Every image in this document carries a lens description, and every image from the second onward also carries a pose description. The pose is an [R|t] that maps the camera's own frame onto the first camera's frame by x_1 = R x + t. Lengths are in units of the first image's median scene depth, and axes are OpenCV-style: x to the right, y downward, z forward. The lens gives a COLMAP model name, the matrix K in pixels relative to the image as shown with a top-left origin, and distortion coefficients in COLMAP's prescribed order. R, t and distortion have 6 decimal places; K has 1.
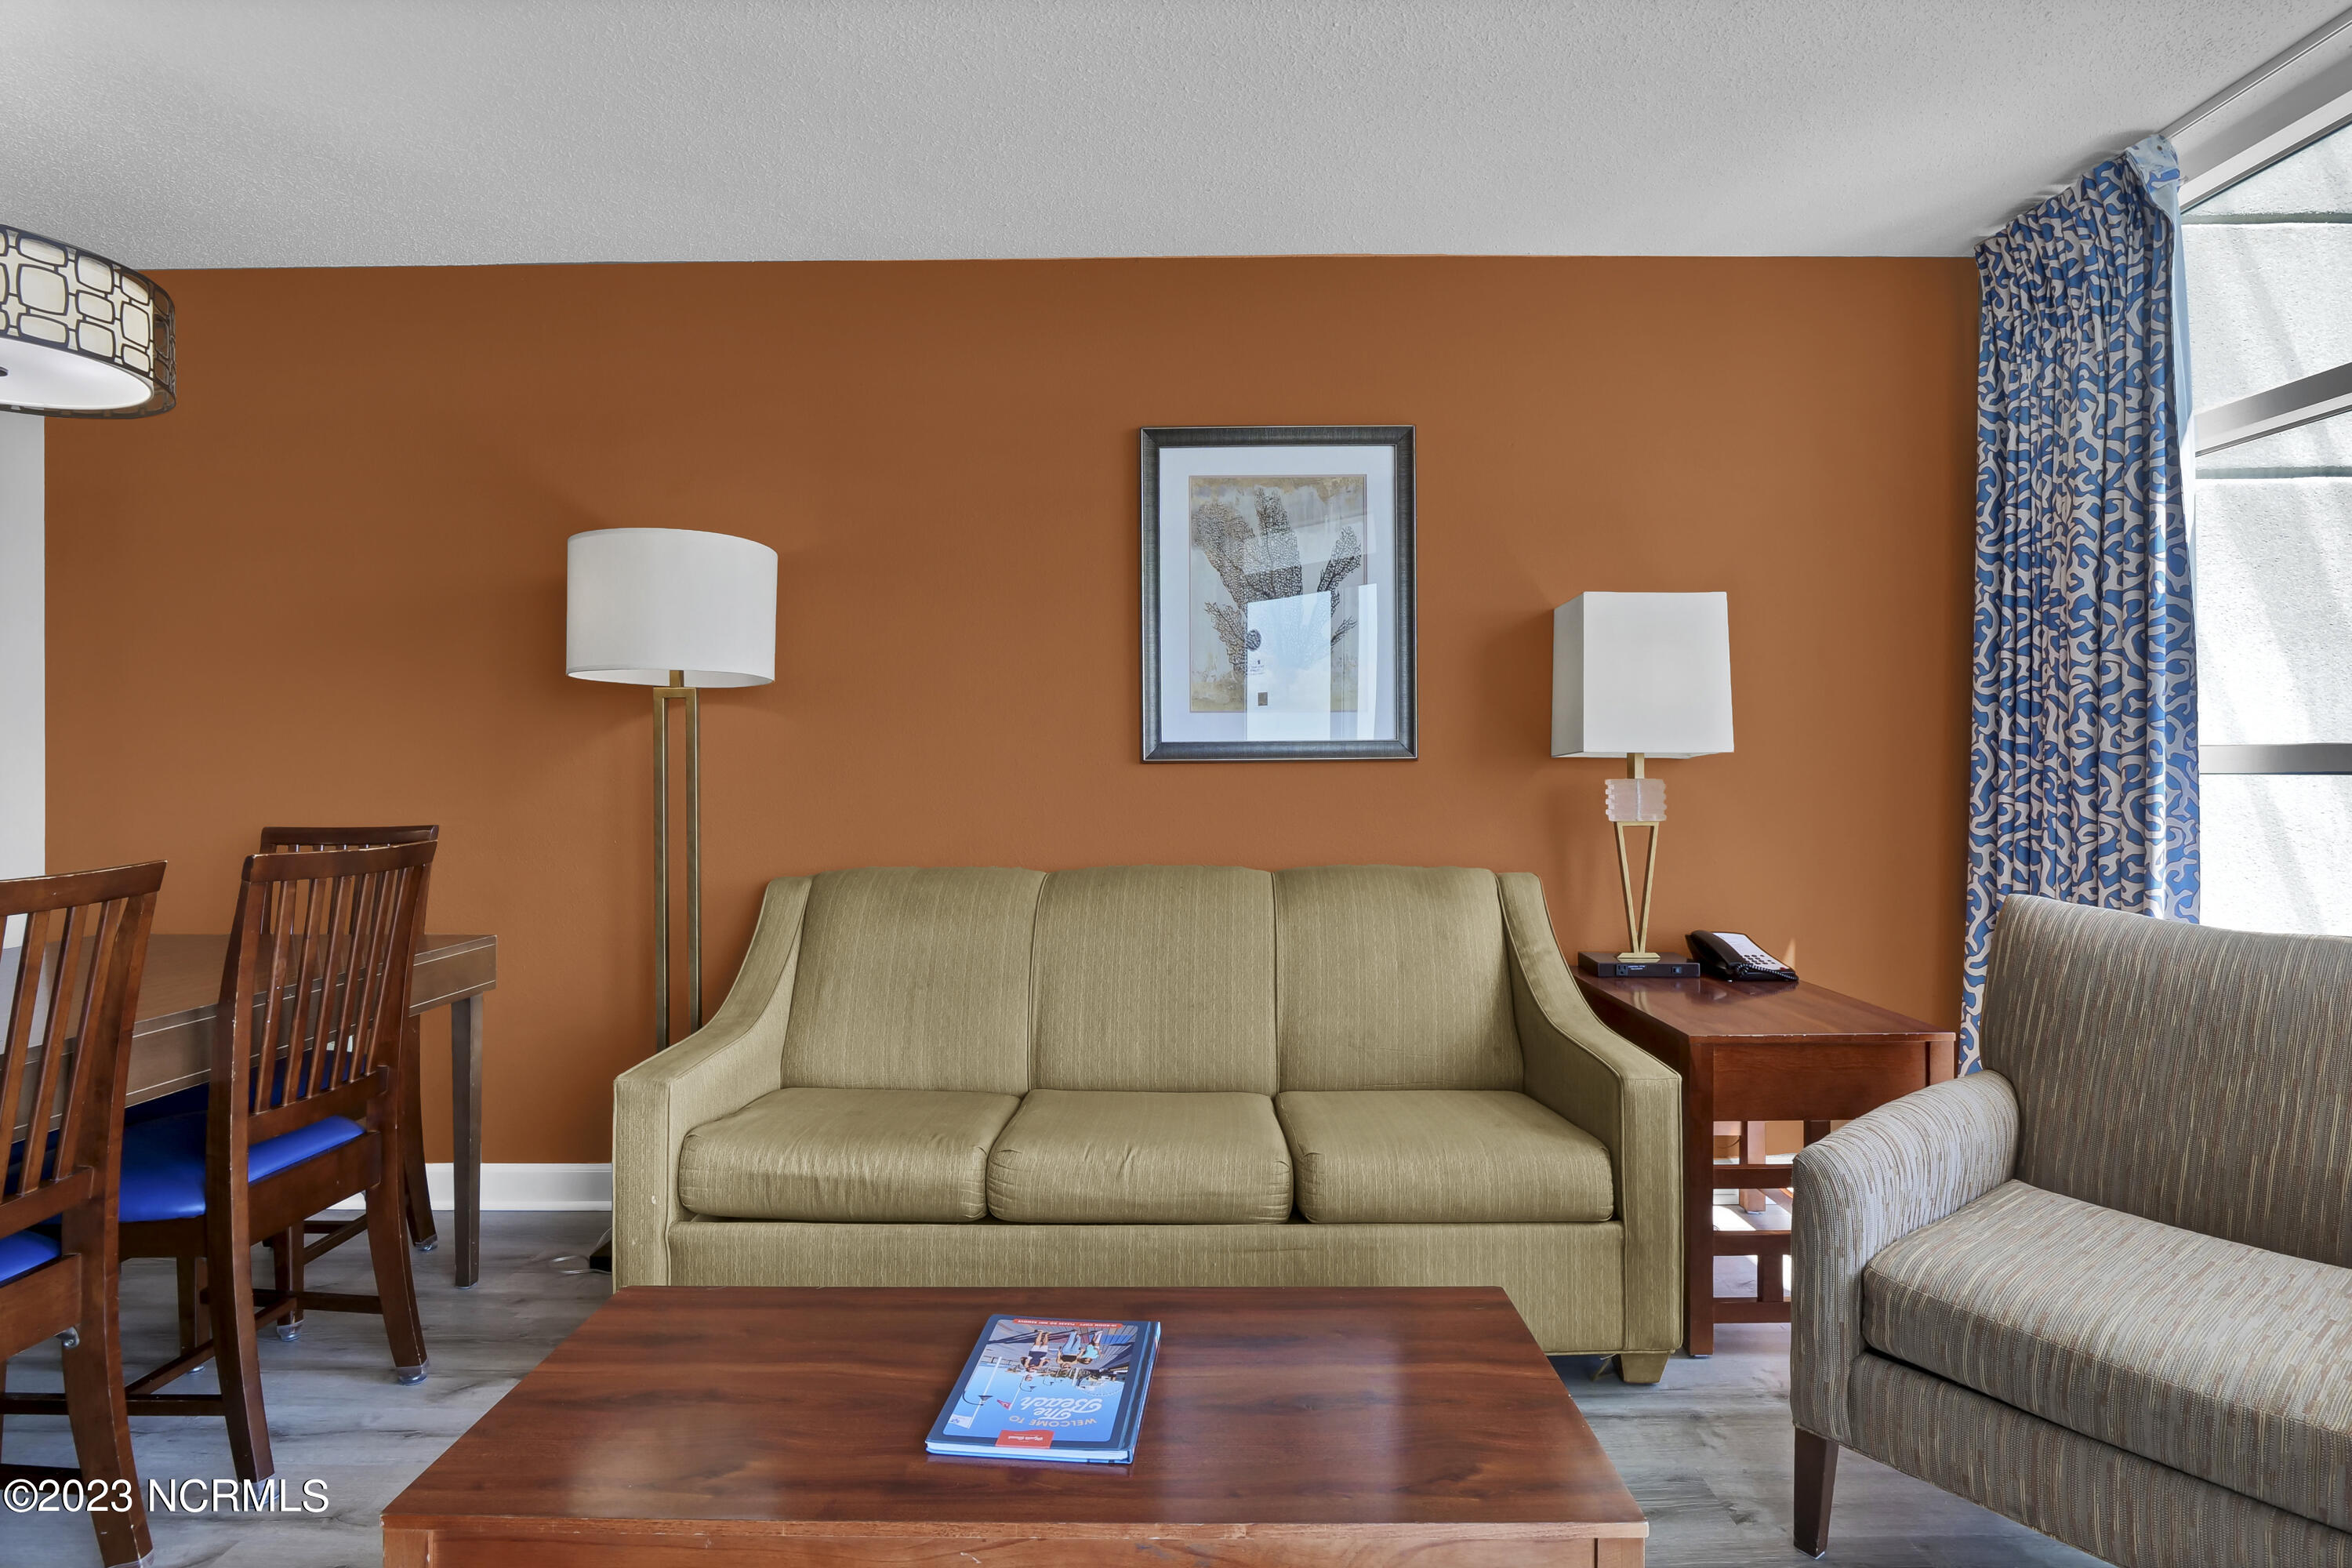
lens RADIAL K [[1179.9, 0, 1174.9], [0, 1179.9, 767.3], [0, 0, 1]] dist [-0.014880, 0.001575]
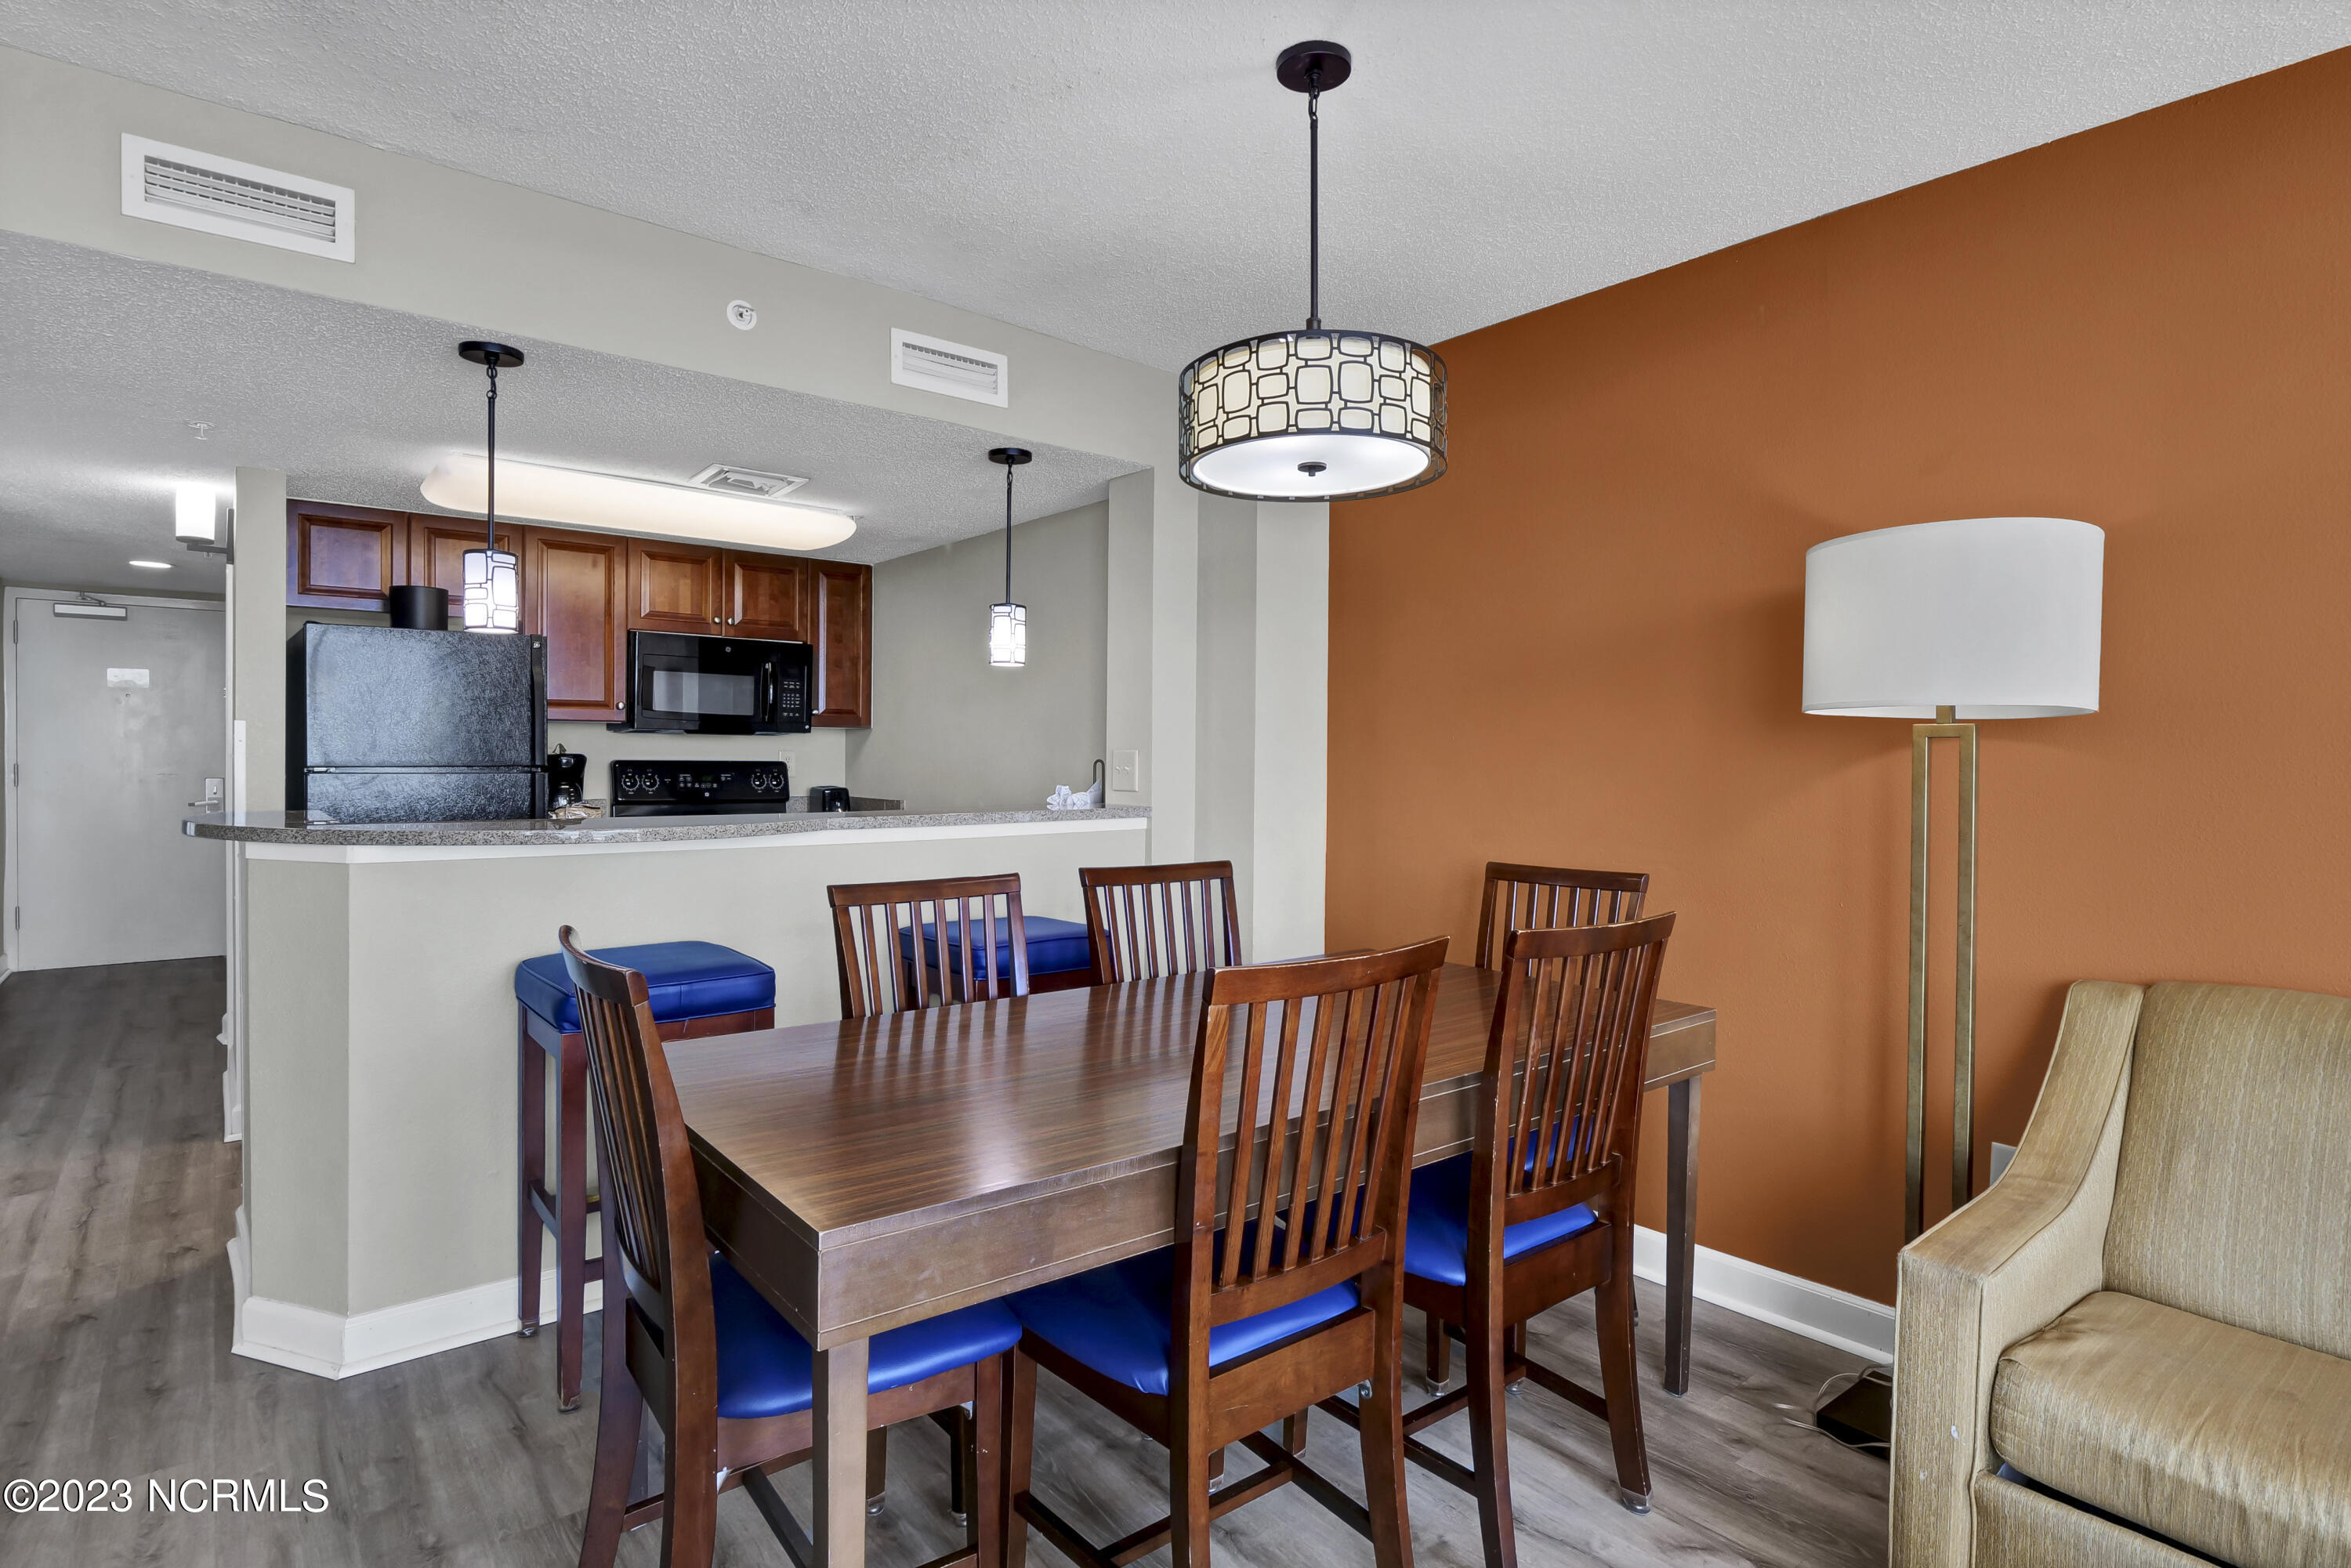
lens RADIAL K [[1171.8, 0, 1160.8], [0, 1171.8, 765.1], [0, 0, 1]] dist [-0.010172, -0.000042]
pose [[0.630738, 0.013802, -0.775873, -0.196776], [-0.011177, 0.999900, 0.008701, -0.053435], [0.775916, 0.003184, 0.630829, 0.147526]]
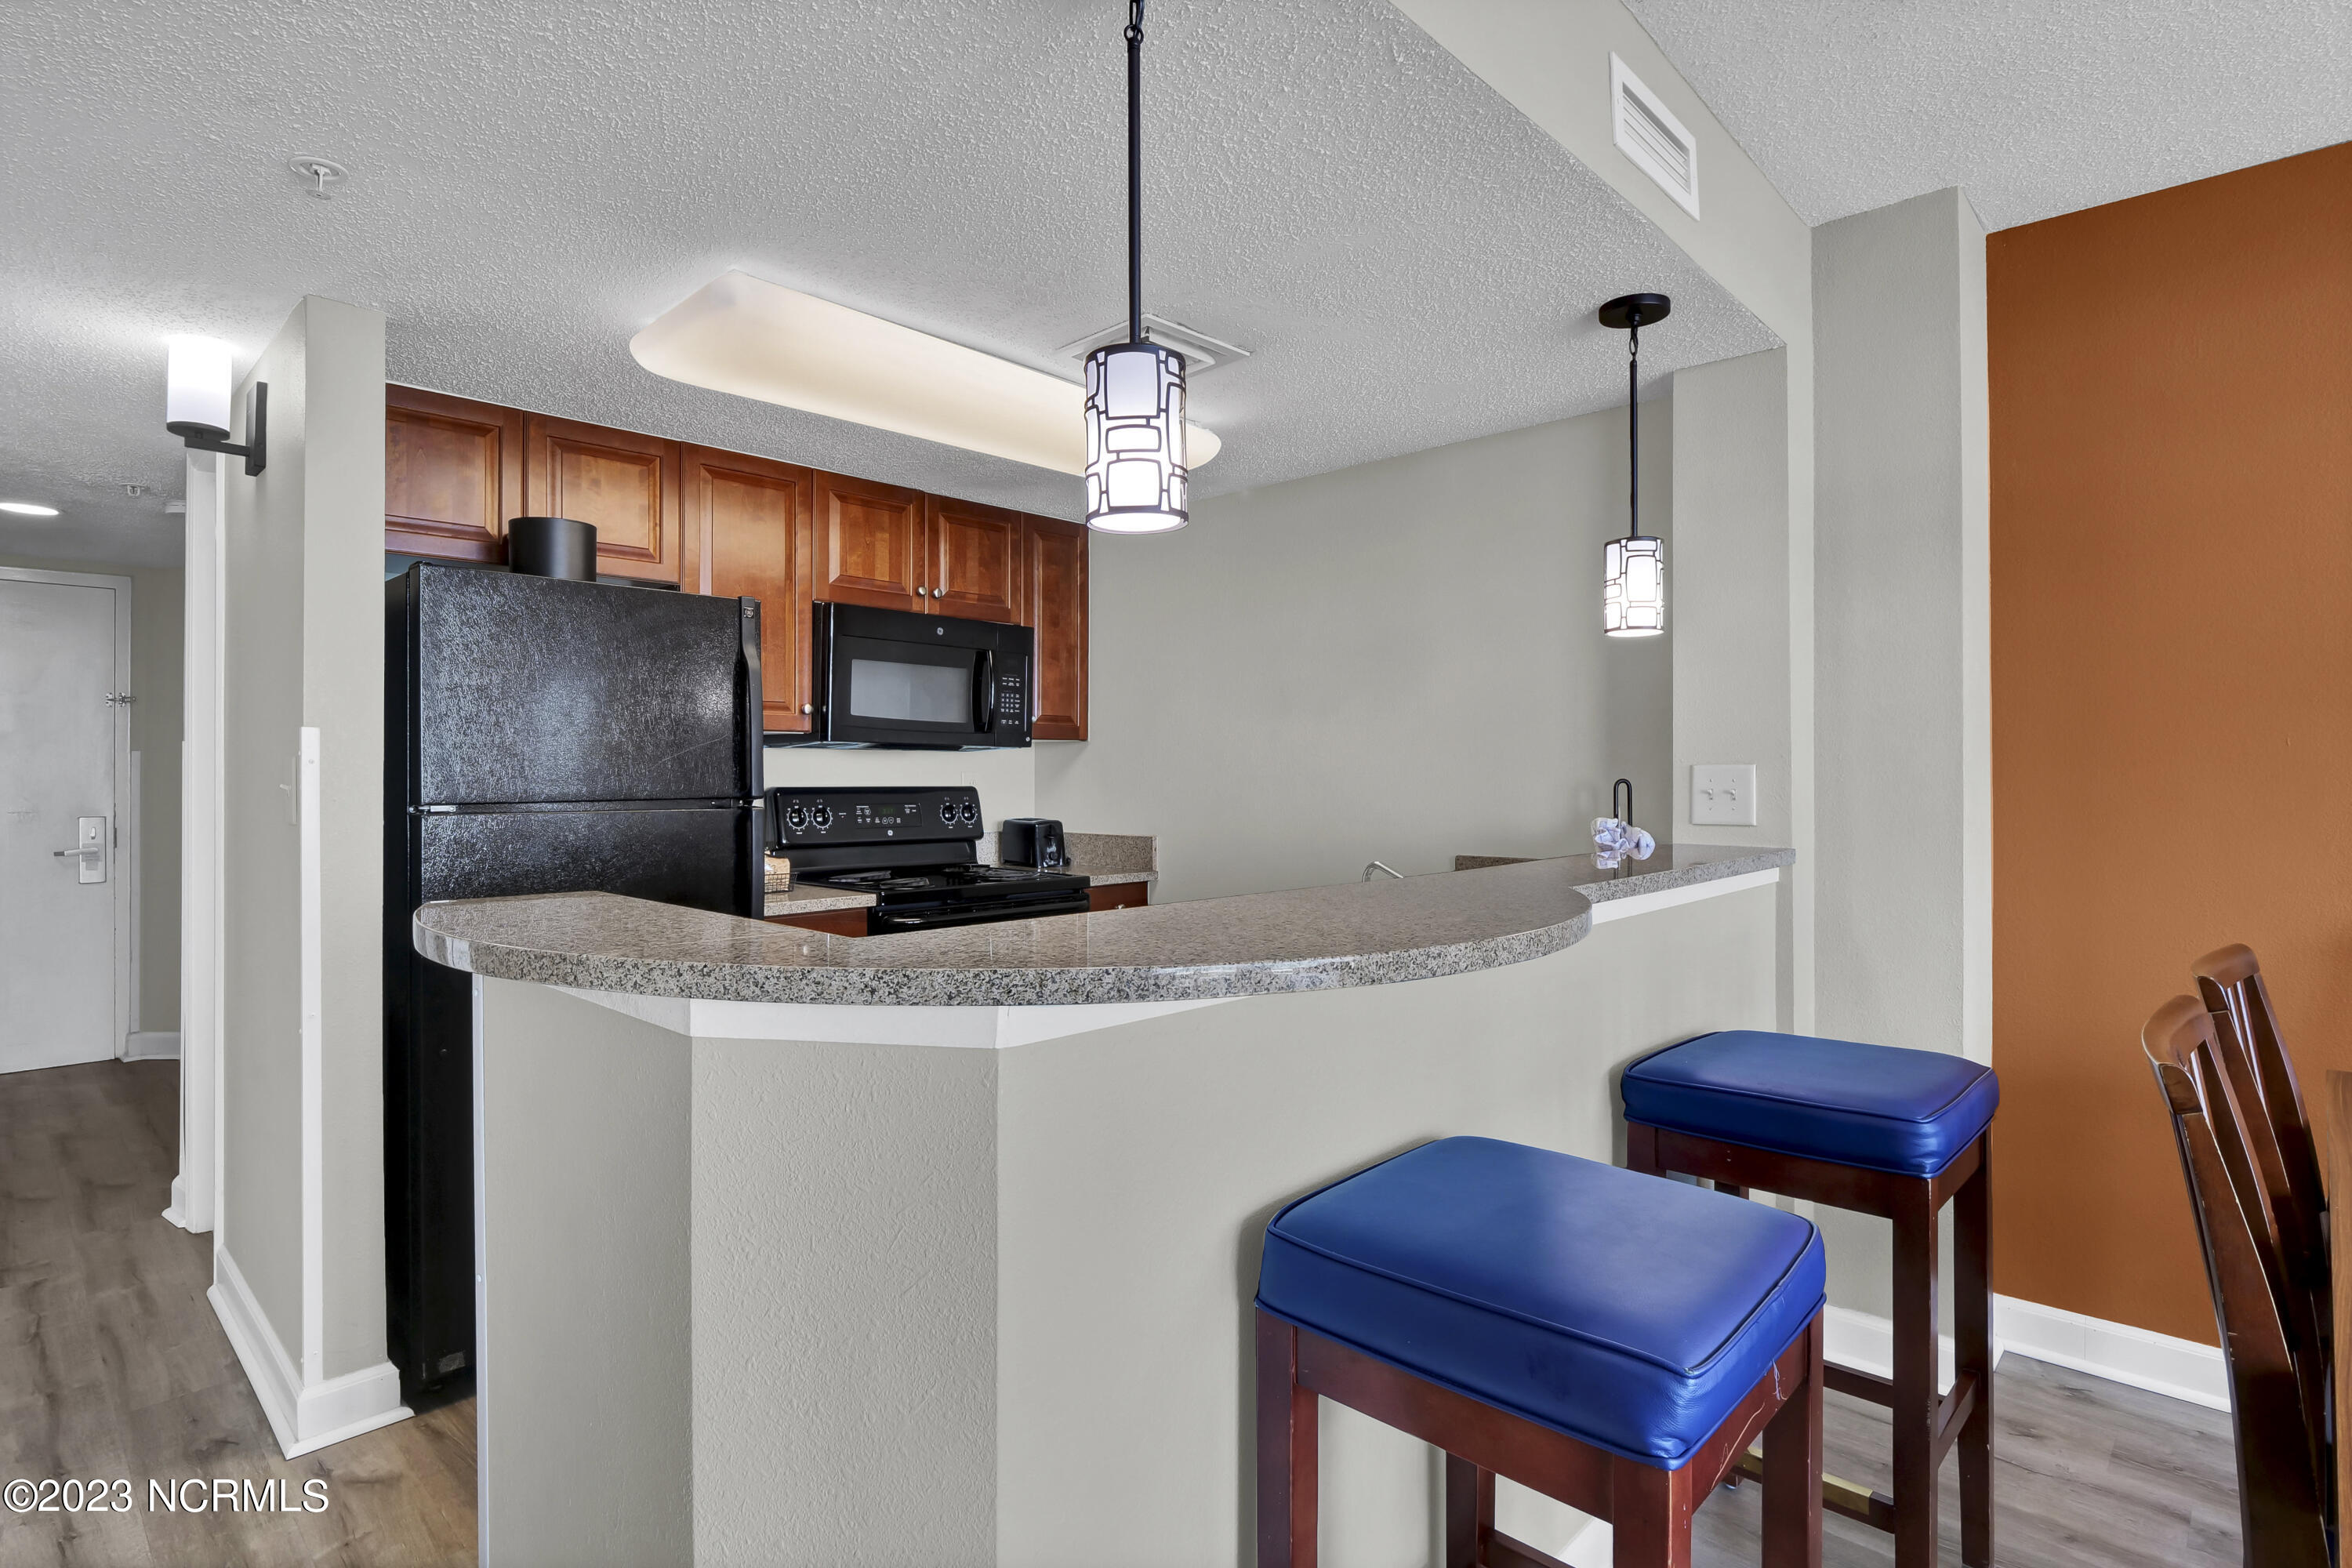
lens RADIAL K [[1179.9, 0, 1174.9], [0, 1179.9, 767.3], [0, 0, 1]] dist [-0.014880, 0.001575]
pose [[0.721053, -0.002305, -0.692876, -1.066200], [-0.002764, 0.999977, -0.006203, -0.050331], [0.692874, 0.006388, 0.721030, -0.017009]]
